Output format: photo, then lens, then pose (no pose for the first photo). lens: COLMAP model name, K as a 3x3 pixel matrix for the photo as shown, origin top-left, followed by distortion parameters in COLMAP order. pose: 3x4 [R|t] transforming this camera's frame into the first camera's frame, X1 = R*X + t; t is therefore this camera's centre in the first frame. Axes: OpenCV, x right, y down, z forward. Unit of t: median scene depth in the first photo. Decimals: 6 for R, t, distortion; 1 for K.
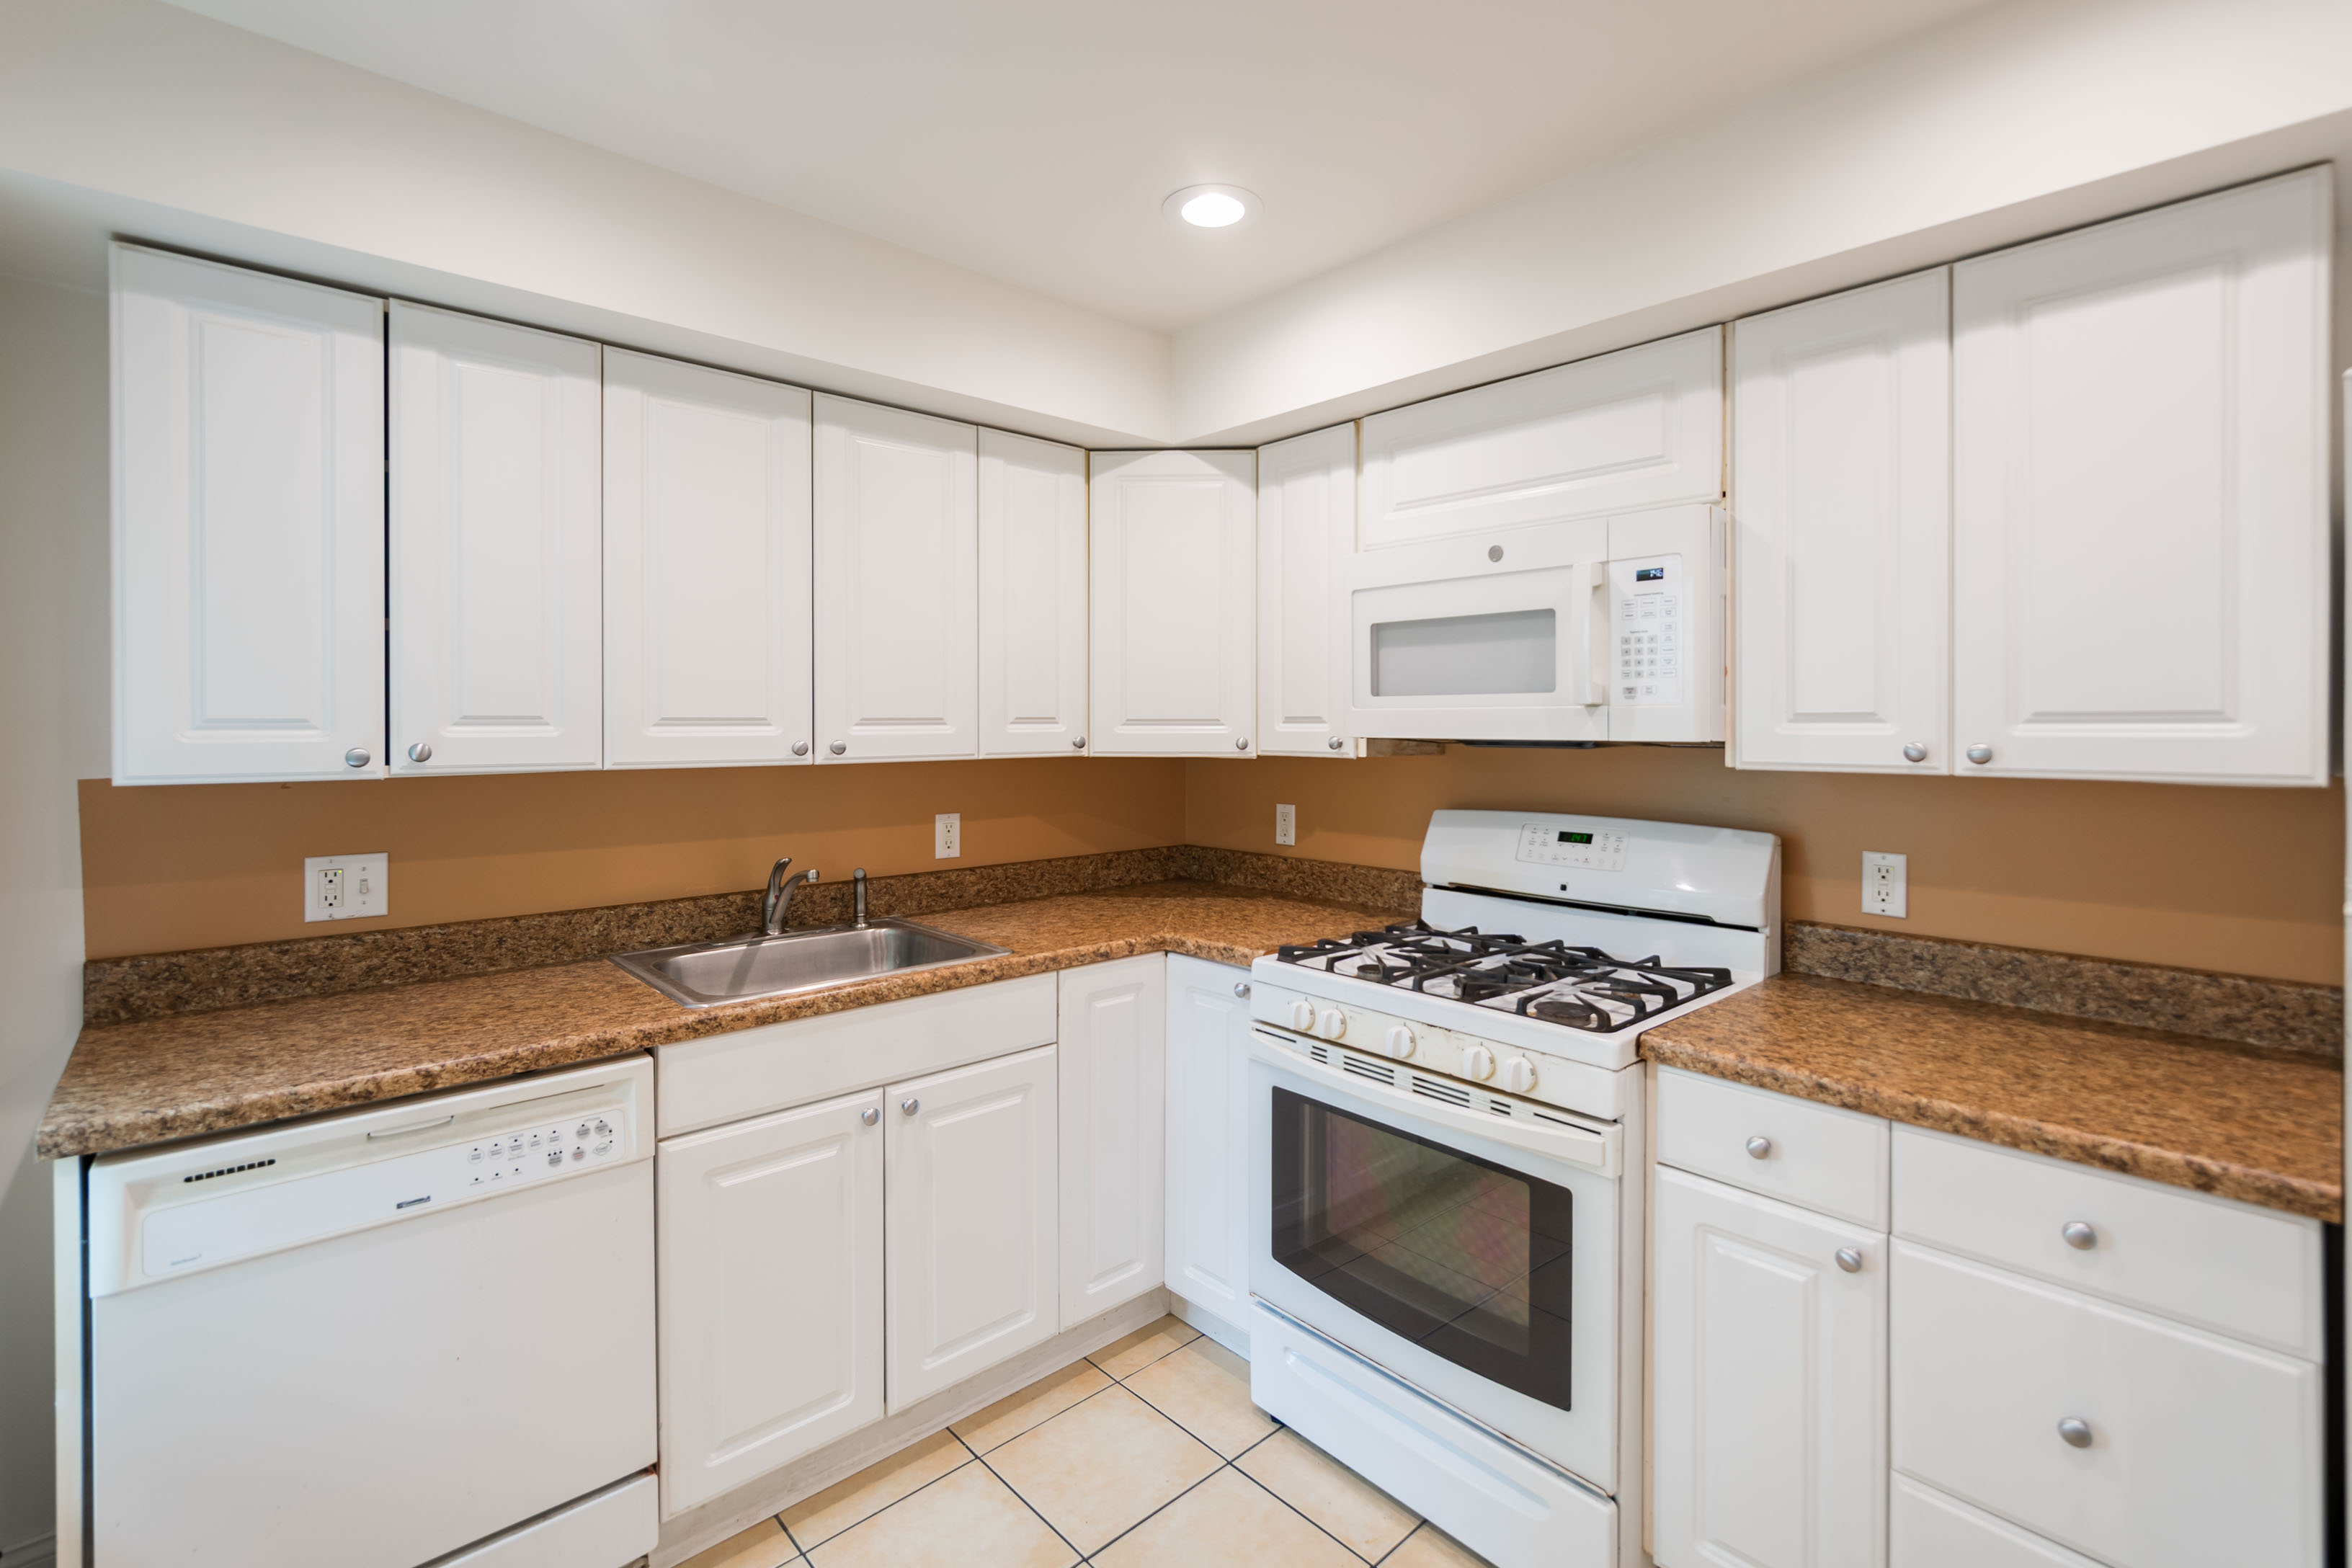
lens RADIAL K [[1059.1, 0, 1174.8], [0, 1059.1, 741.3], [0, 0, 1]] dist [-0.000560, 0.001318]
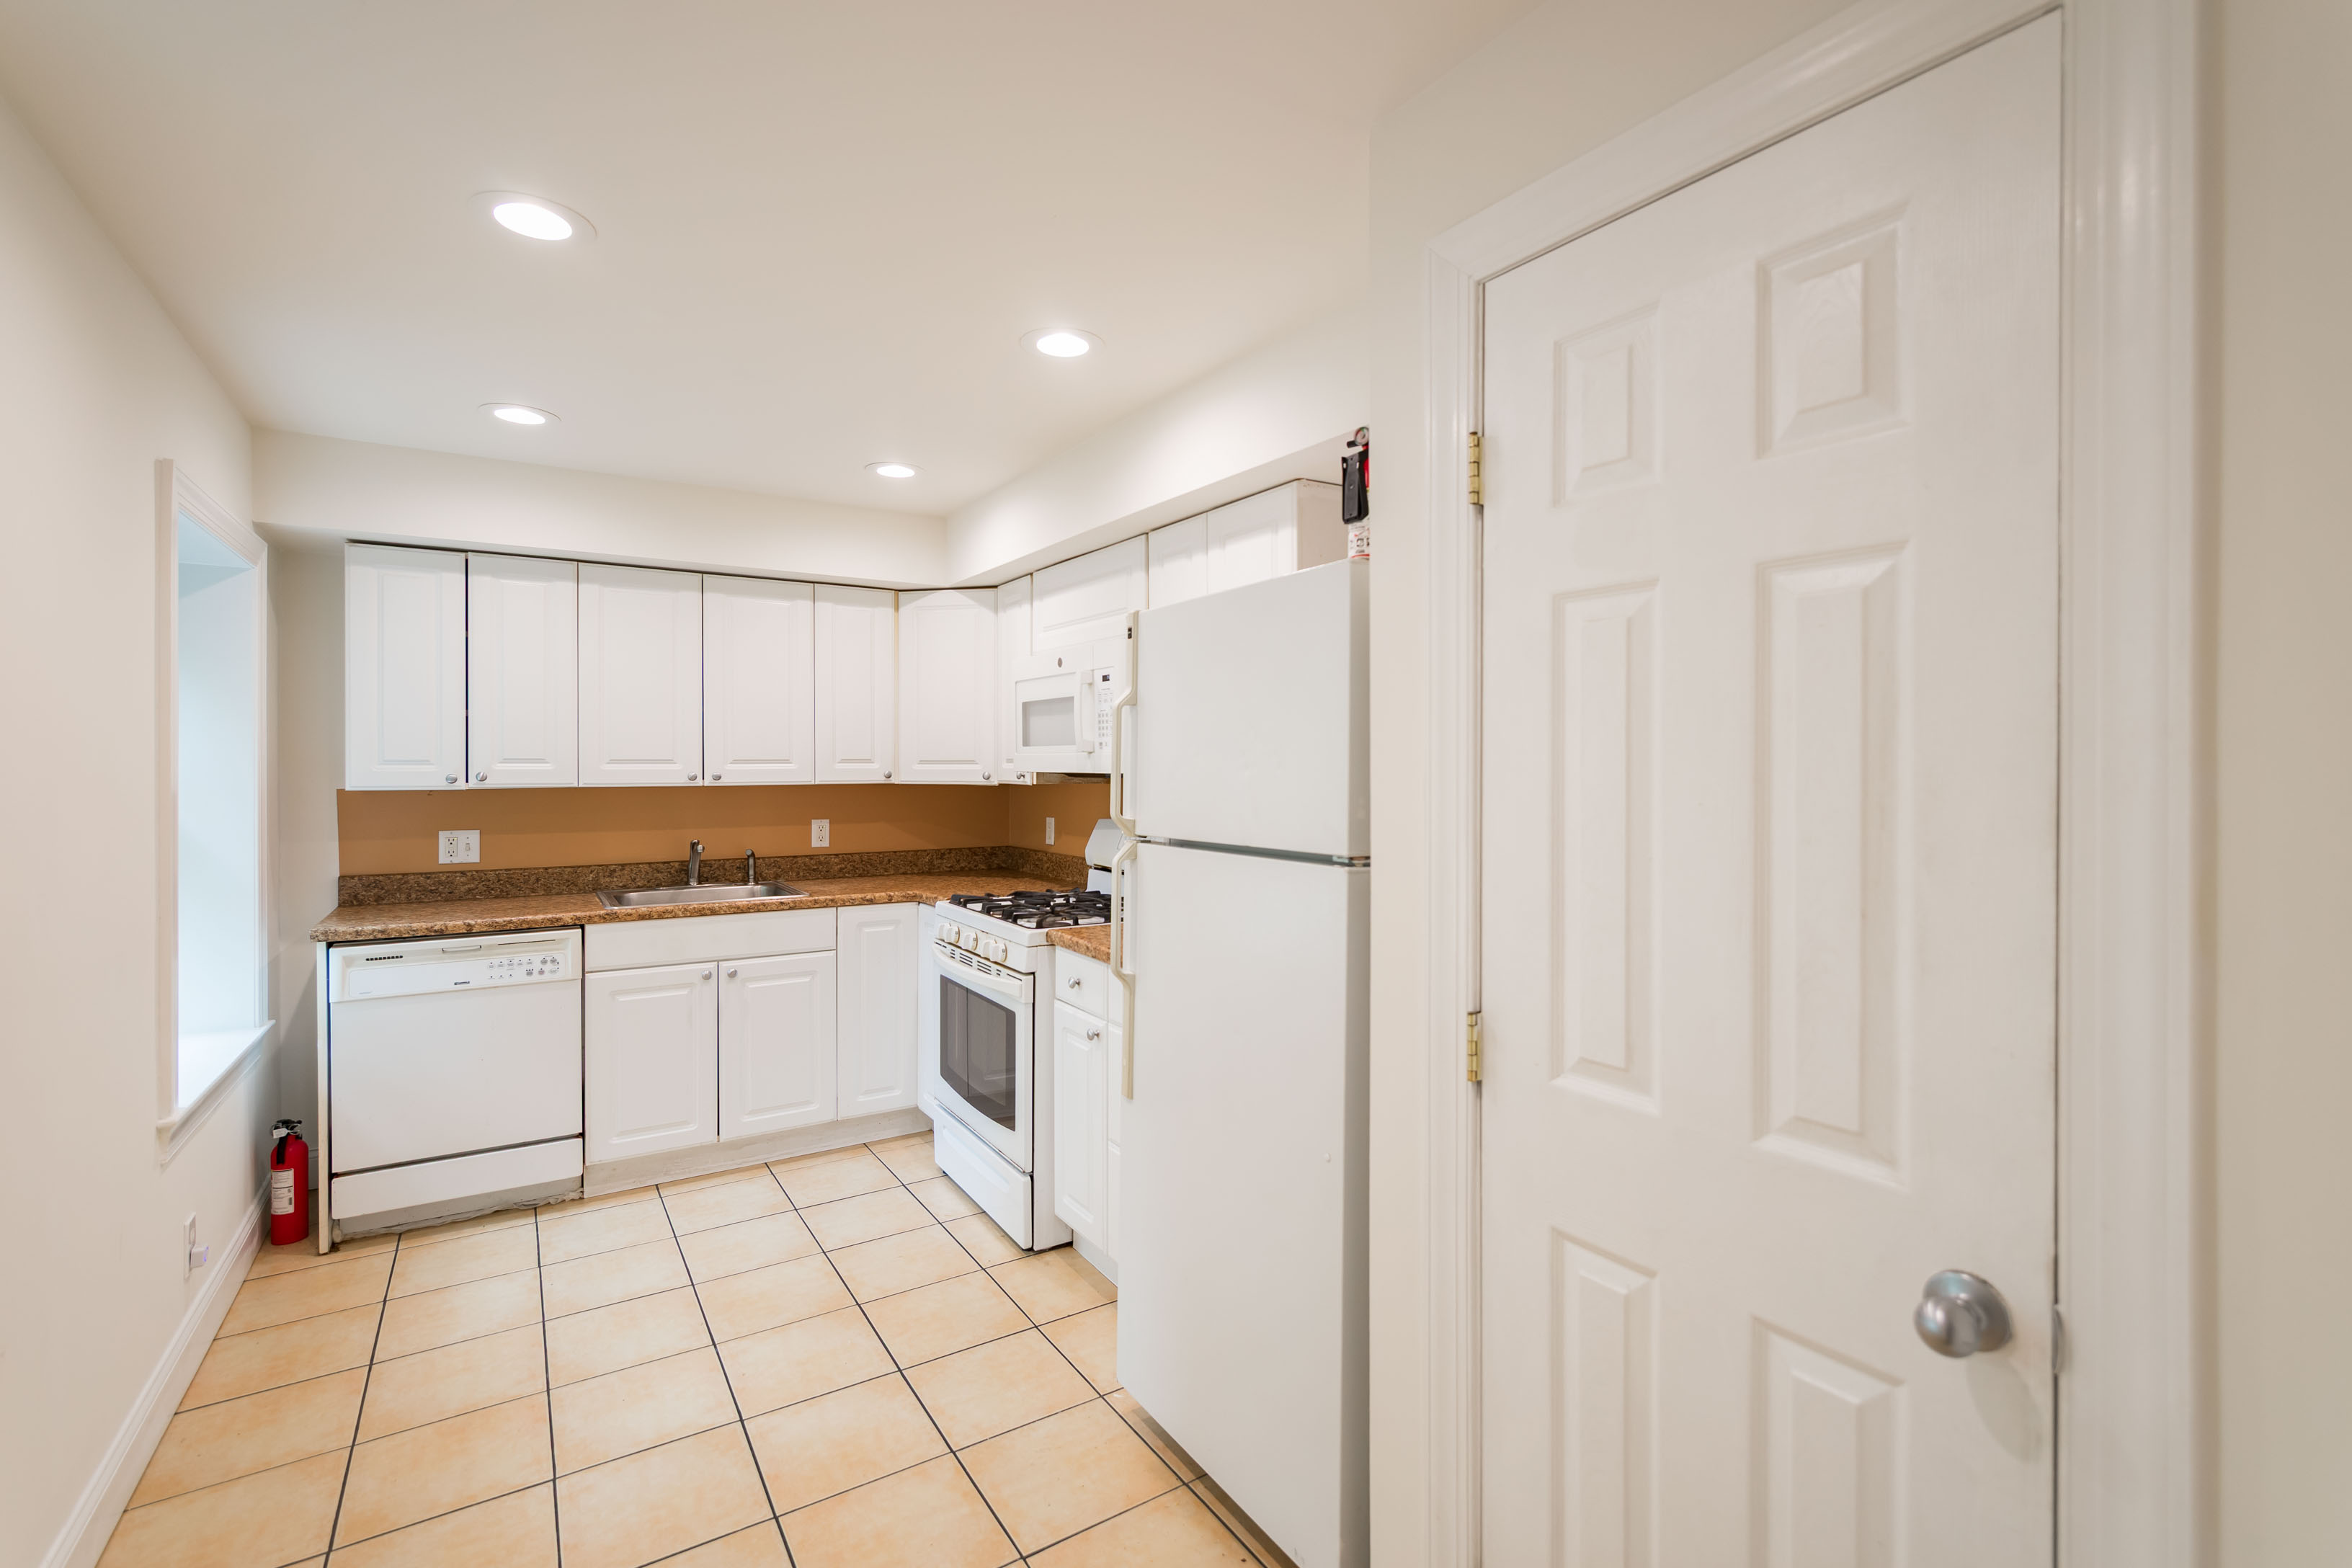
lens RADIAL K [[1043.2, 0, 1176.0], [0, 1043.2, 784.0], [0, 0, 1]] dist [-0.000338, -0.000145]
pose [[0.986431, 0.005090, -0.164098, 0.818209], [-0.004570, 0.999983, 0.003549, 0.010144], [0.164113, -0.002751, 0.986438, -0.660965]]
